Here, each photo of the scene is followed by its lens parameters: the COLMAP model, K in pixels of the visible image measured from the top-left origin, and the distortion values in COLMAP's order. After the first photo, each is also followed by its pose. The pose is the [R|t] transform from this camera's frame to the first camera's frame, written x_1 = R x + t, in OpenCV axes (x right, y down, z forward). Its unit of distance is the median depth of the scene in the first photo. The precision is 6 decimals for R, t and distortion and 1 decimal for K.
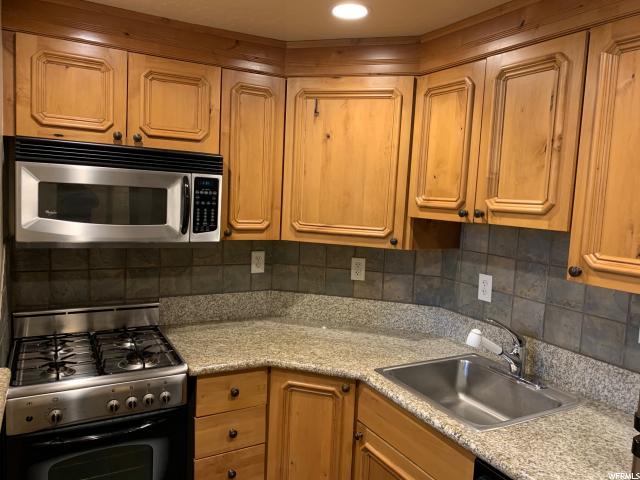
lens RADIAL K [[484.7, 0, 320.0], [0, 484.7, 240.0], [0, 0, 1]] dist [0.077458, -0.114949]
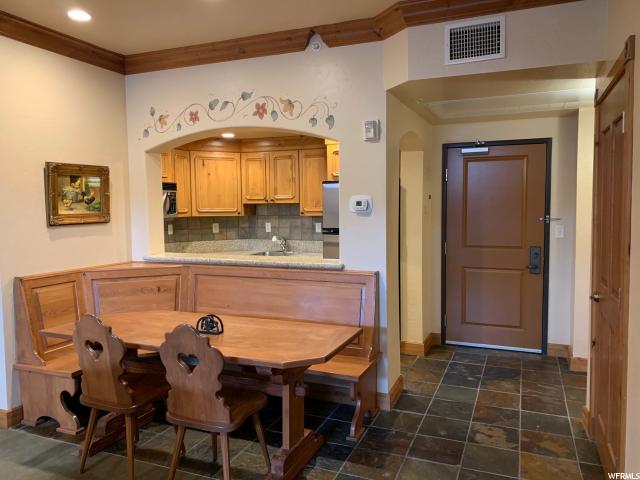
lens RADIAL K [[484.7, 0, 320.0], [0, 484.7, 240.0], [0, 0, 1]] dist [0.077458, -0.114949]
pose [[0.782260, -0.096401, 0.615448, -1.165261], [0.103175, 0.994359, 0.024612, 0.132272], [-0.614349, 0.044246, 0.787793, -1.395802]]
